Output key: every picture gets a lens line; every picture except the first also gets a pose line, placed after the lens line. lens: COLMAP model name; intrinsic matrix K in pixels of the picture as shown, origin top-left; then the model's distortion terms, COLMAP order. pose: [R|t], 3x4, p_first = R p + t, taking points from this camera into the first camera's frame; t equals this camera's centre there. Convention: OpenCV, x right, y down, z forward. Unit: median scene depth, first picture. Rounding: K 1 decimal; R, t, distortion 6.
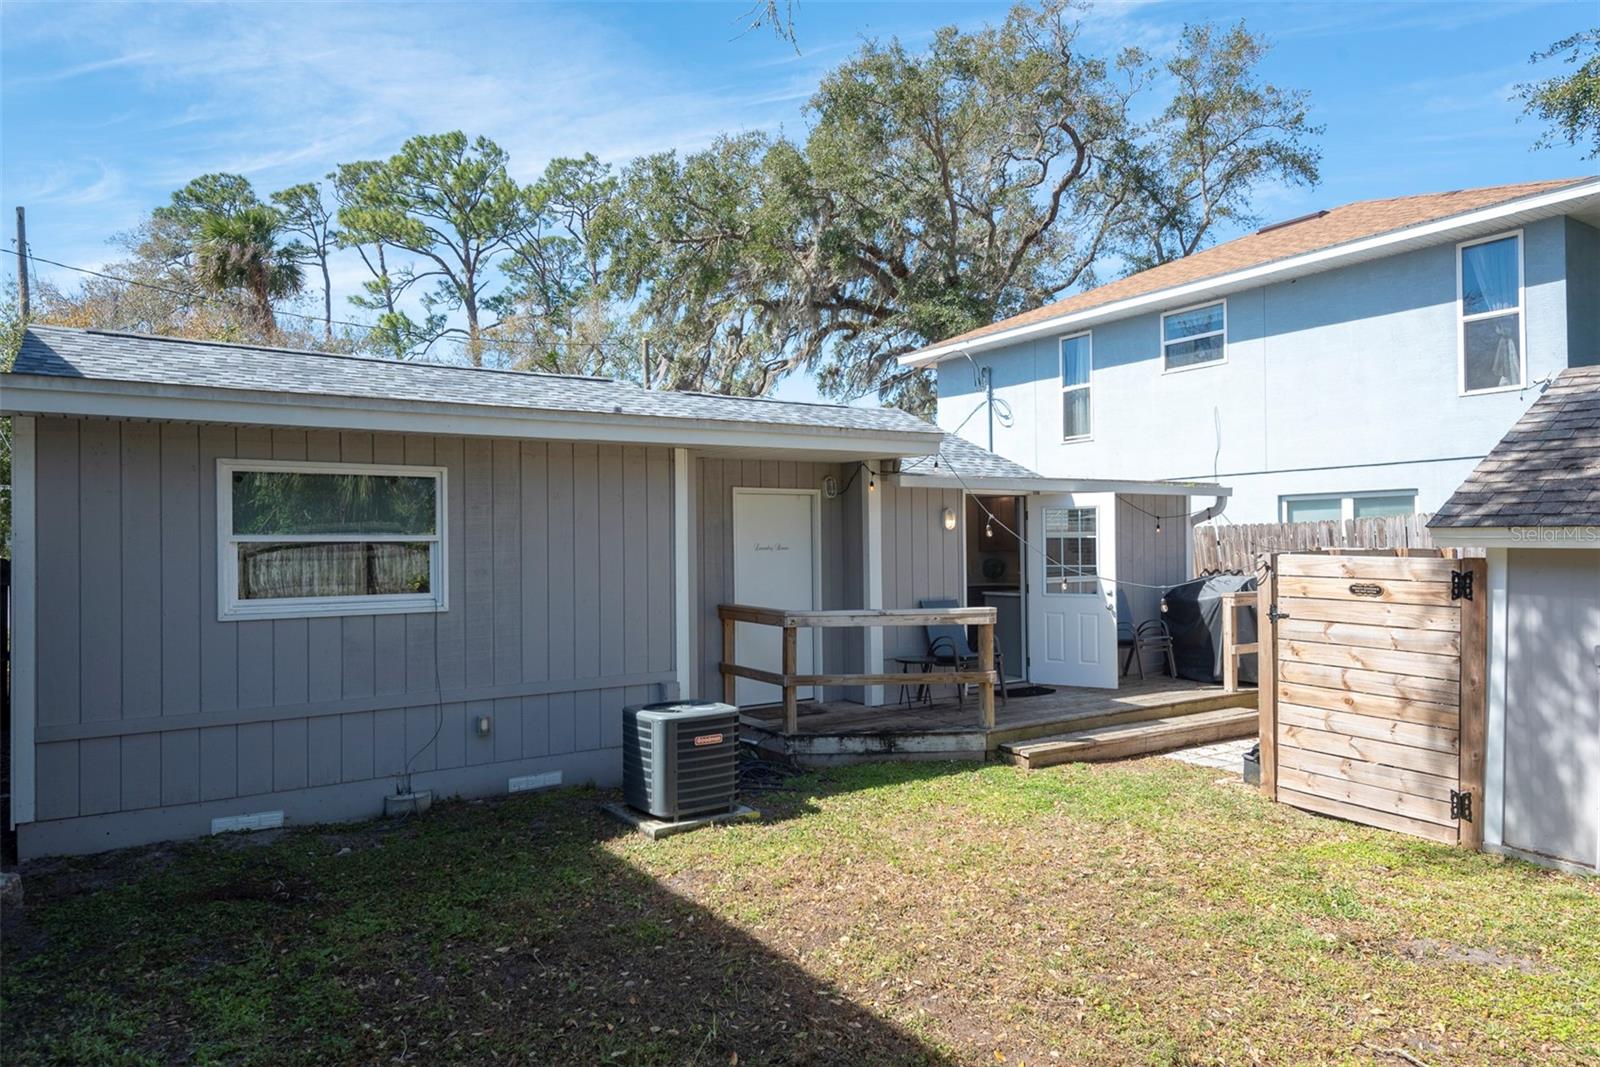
lens RADIAL K [[1007.2, 0, 800.0], [0, 1007.2, 533.5], [0, 0, 1]] dist [0.056147, -0.052220]
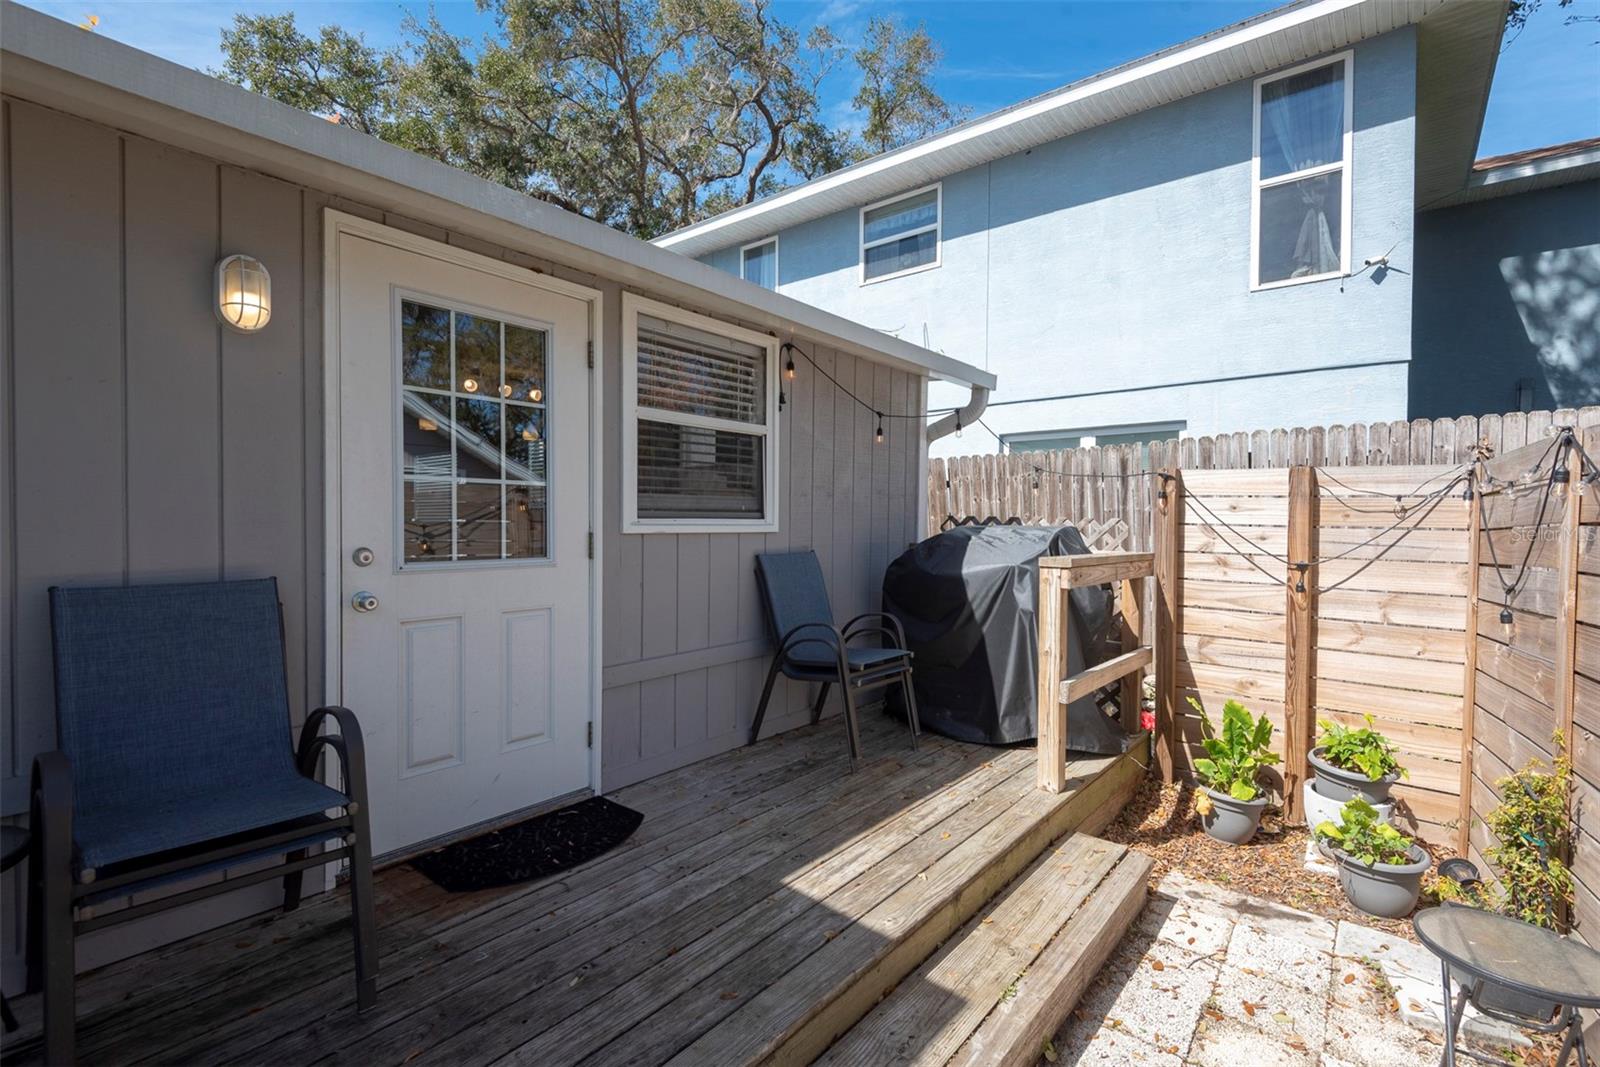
lens RADIAL K [[739.6, 0, 800.0], [0, 739.6, 533.5], [0, 0, 1]] dist [0.024288, -0.011644]
pose [[0.954512, 0.014651, 0.297812, 0.179494], [-0.021655, 0.999561, 0.020232, 0.034874], [-0.297385, -0.025761, 0.954410, 0.577534]]
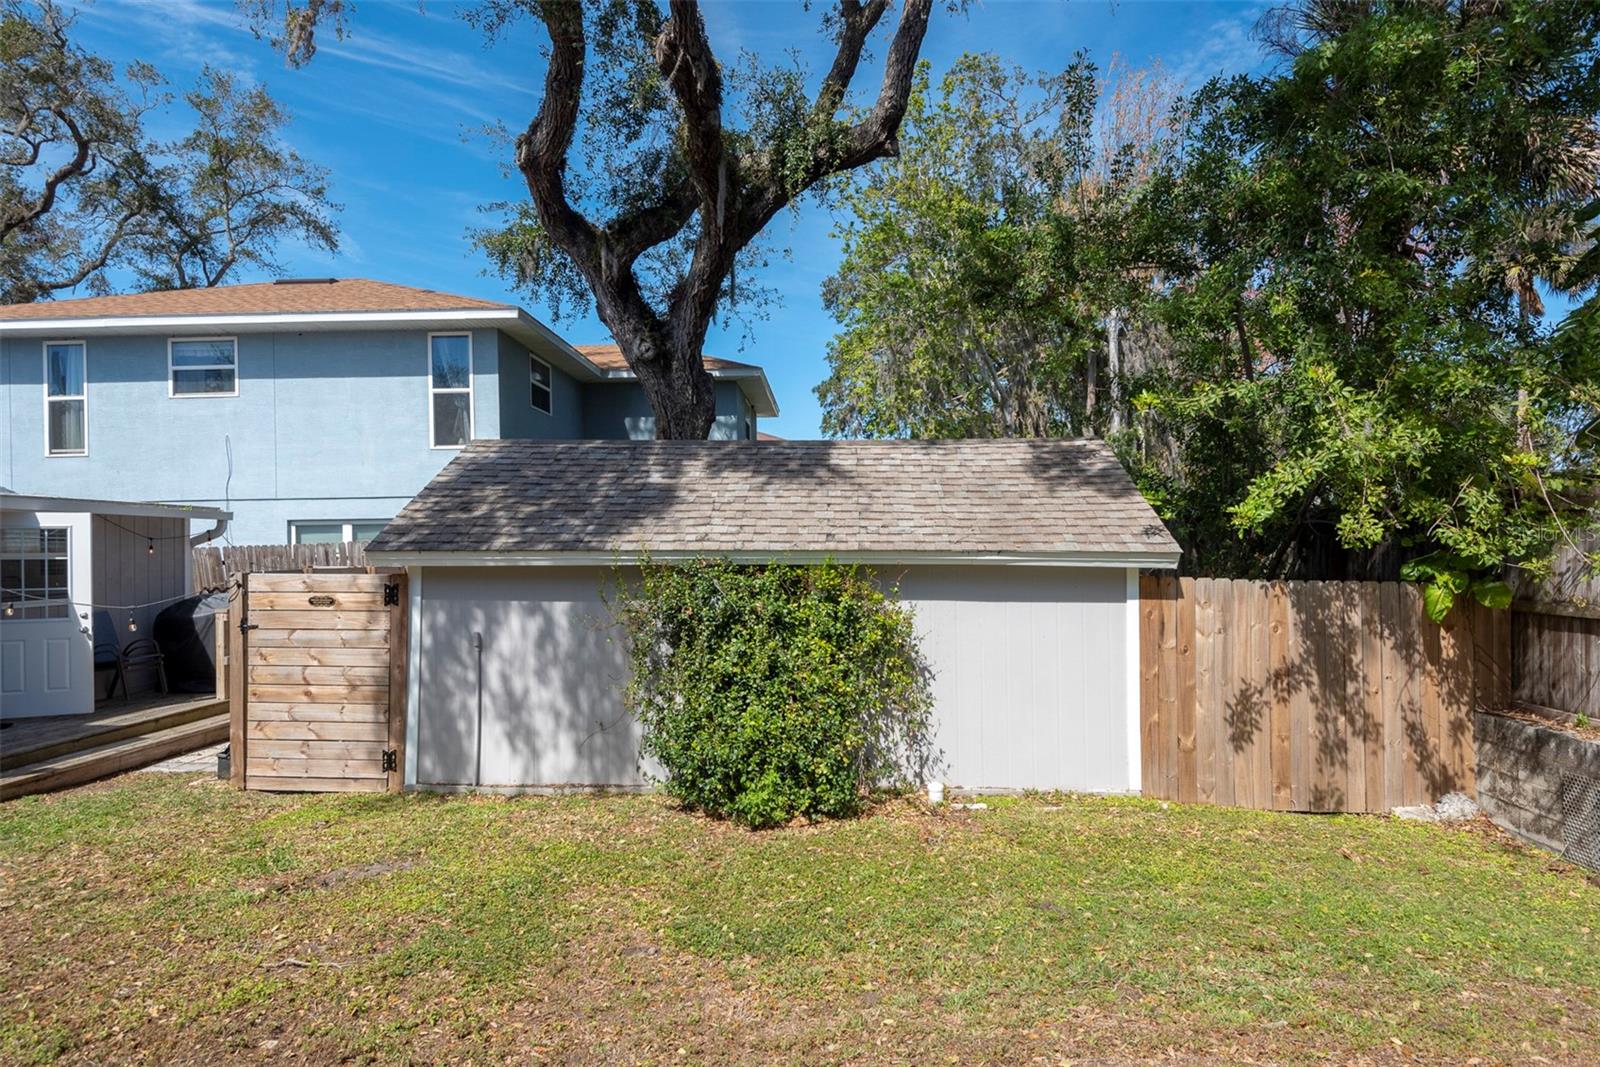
lens RADIAL K [[870.9, 0, 805.0], [0, 870.9, 551.6], [0, 0, 1]] dist [0.037749, -0.022480]
pose [[0.589372, 0.001423, 0.807861, 0.020374], [-0.000781, 0.999999, -0.001191, -0.002108], [-0.807861, 0.000071, 0.589372, -0.051027]]
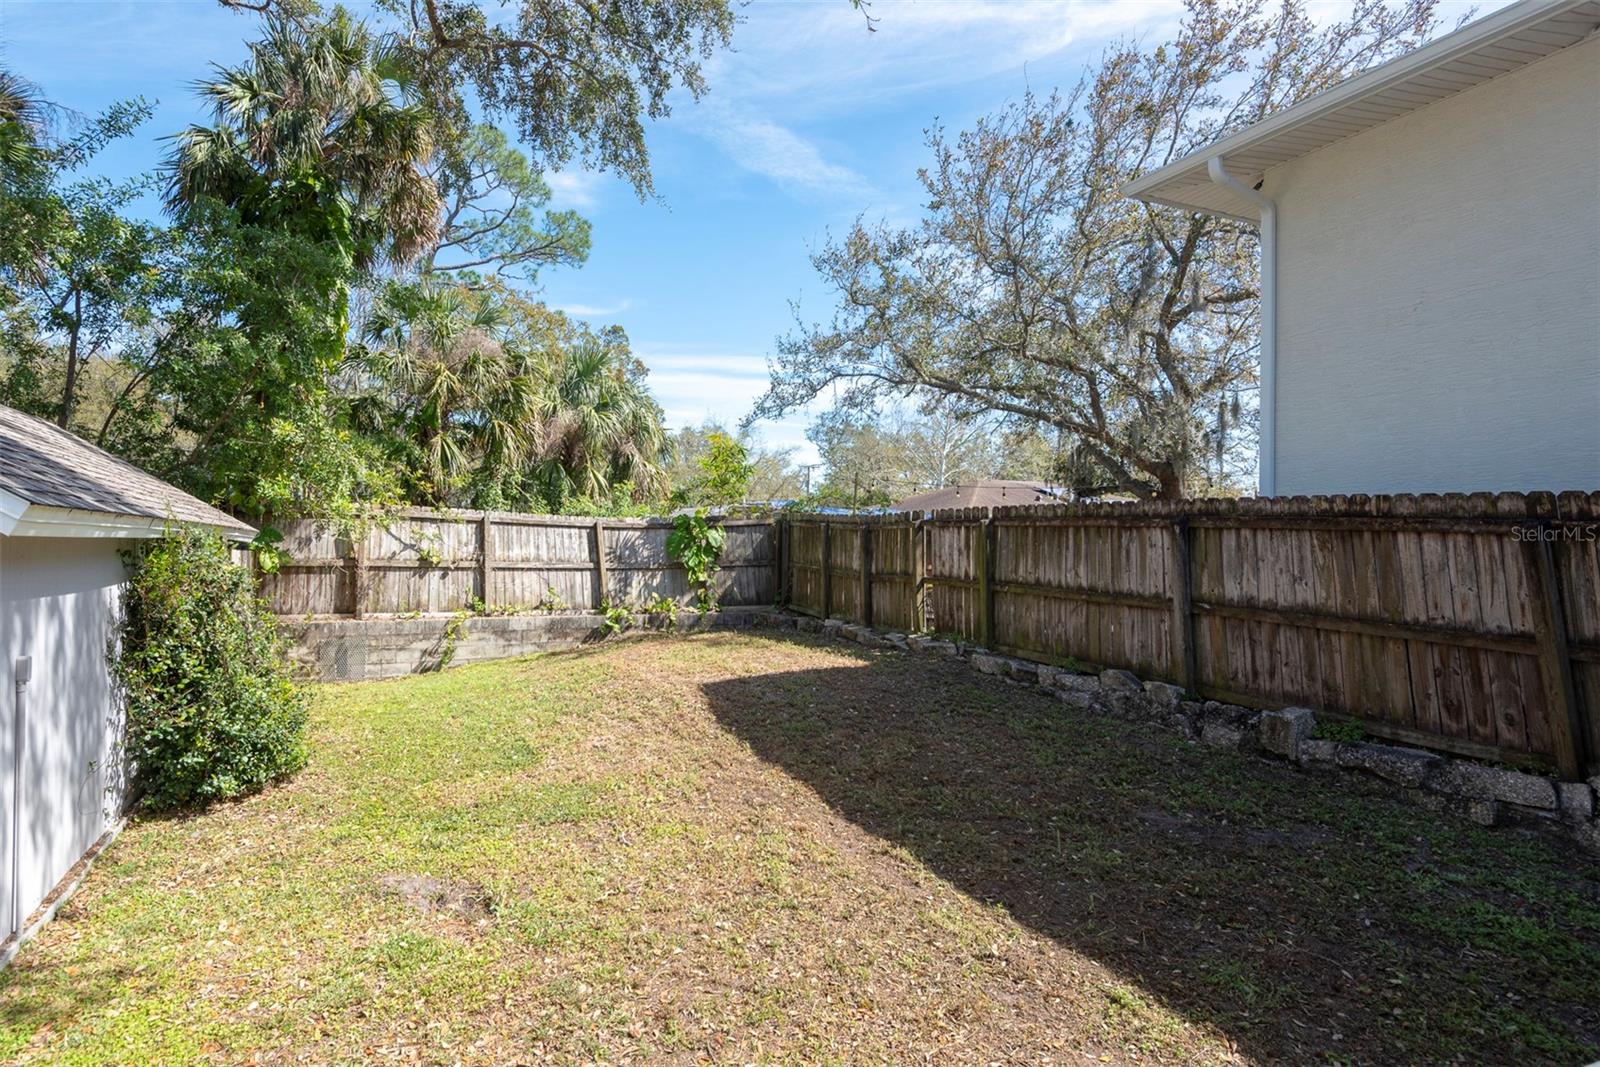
lens RADIAL K [[783.0, 0, 698.2], [0, 783.0, 511.5], [0, 0, 1]] dist [0.030926, -0.024747]
pose [[-0.977561, 0.003536, 0.210623, 0.050974], [-0.005777, 0.999033, -0.043586, 0.007860], [-0.210574, -0.043825, -0.976595, 0.649390]]
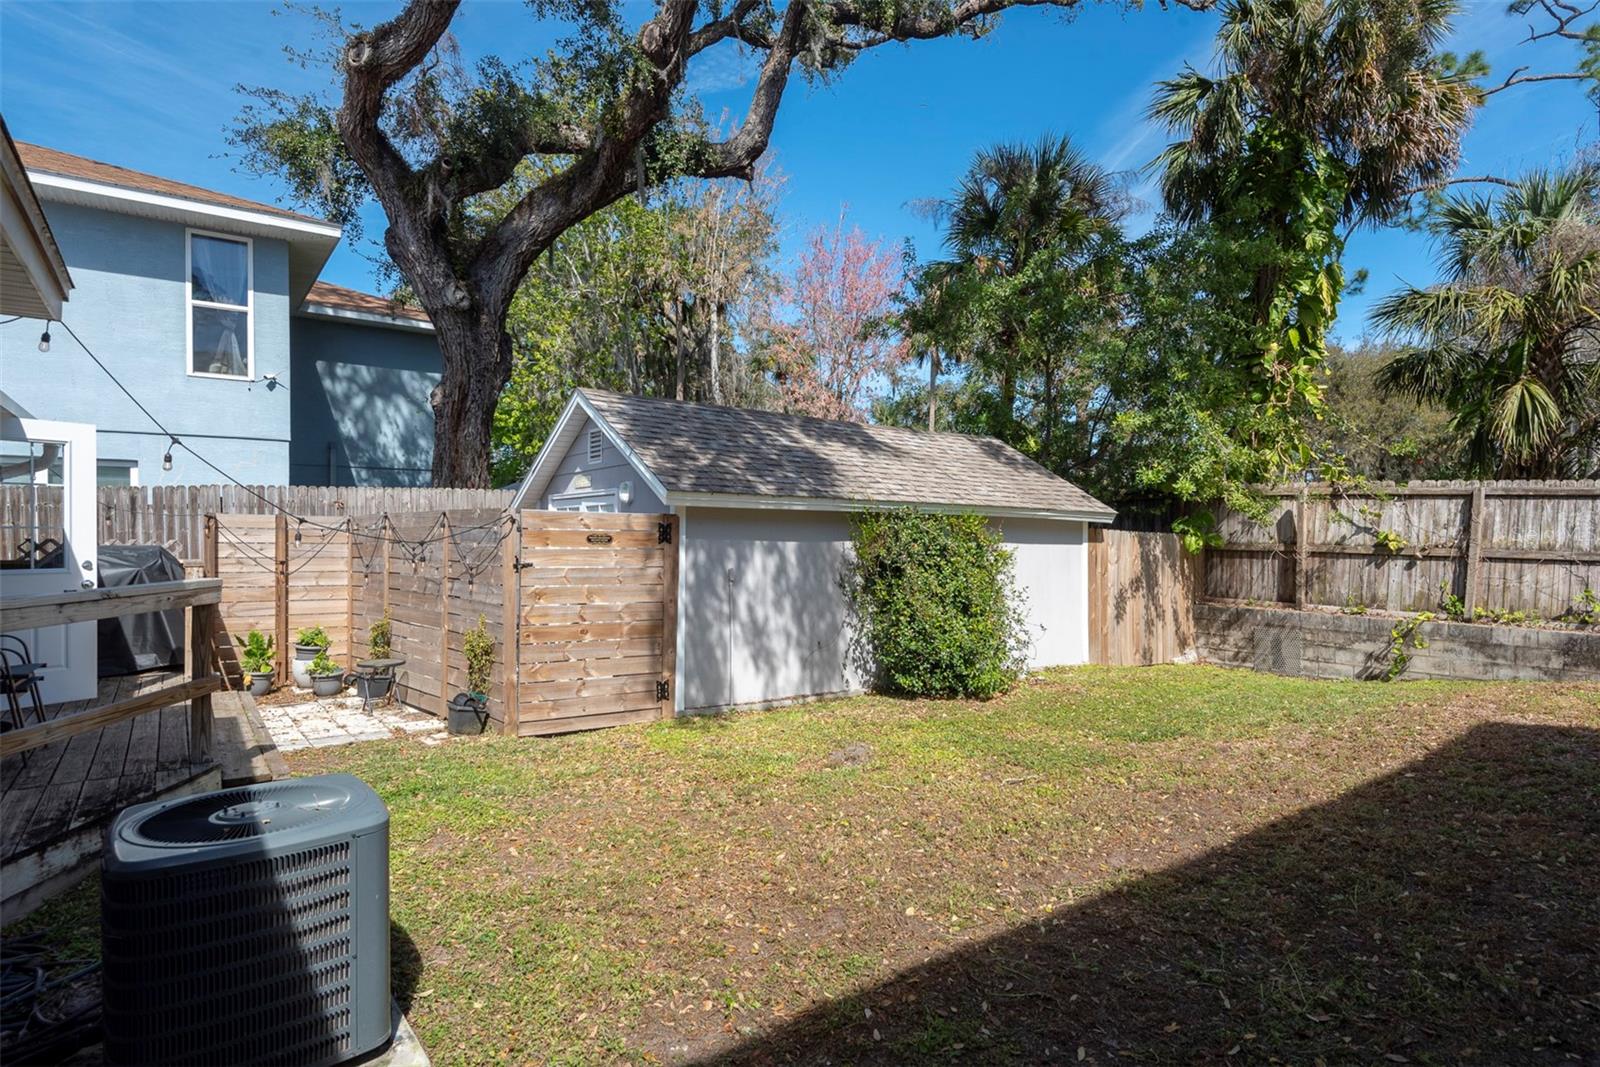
lens RADIAL K [[860.9, 0, 800.0], [0, 860.9, 533.5], [0, 0, 1]] dist [0.037610, -0.022345]
pose [[-0.033043, 0.008937, 0.999414, -0.258885], [-0.010422, 0.999903, -0.009286, 0.028114], [-0.999400, -0.010723, -0.032947, 0.402444]]
